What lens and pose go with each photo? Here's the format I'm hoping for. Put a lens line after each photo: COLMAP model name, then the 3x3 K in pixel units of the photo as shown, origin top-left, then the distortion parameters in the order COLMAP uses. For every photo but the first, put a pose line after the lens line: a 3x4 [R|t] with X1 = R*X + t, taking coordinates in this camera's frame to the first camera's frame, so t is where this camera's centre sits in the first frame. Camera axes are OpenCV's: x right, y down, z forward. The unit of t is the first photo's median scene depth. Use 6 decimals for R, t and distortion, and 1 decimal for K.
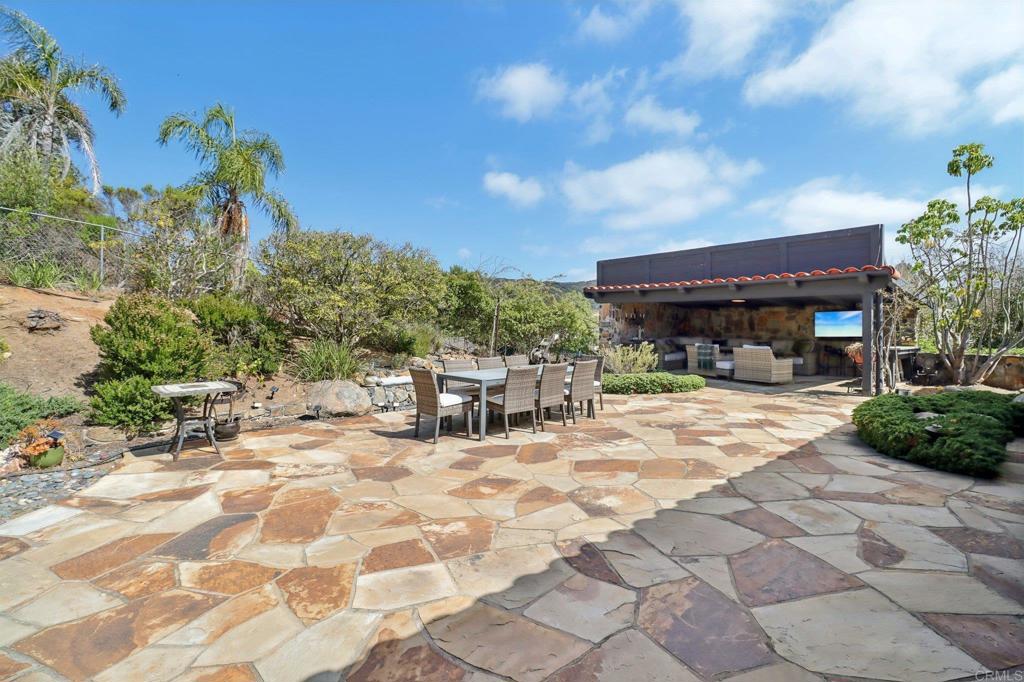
lens RADIAL K [[480.3, 0, 511.7], [0, 480.3, 340.8], [0, 0, 1]] dist [-0.022938, -0.001803]
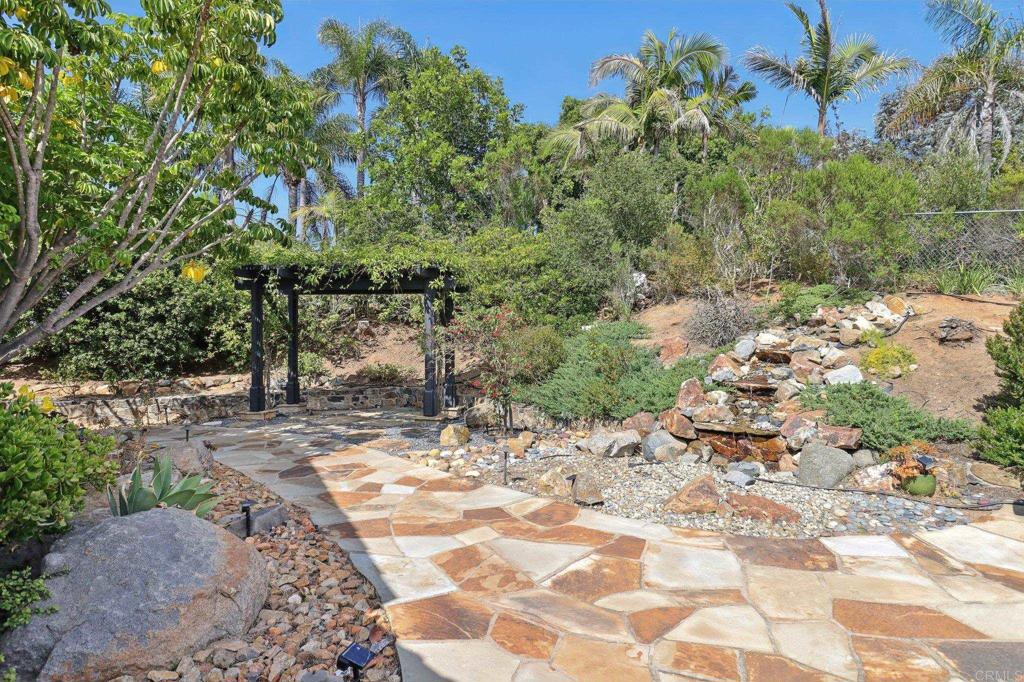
lens RADIAL K [[574.9, 0, 512.8], [0, 574.9, 332.8], [0, 0, 1]] dist [-0.005781, -0.000676]
pose [[0.056327, -0.004500, -0.998402, 0.045178], [-0.037678, 0.999268, -0.006630, -0.001230], [0.997701, 0.037991, 0.056116, 0.137356]]
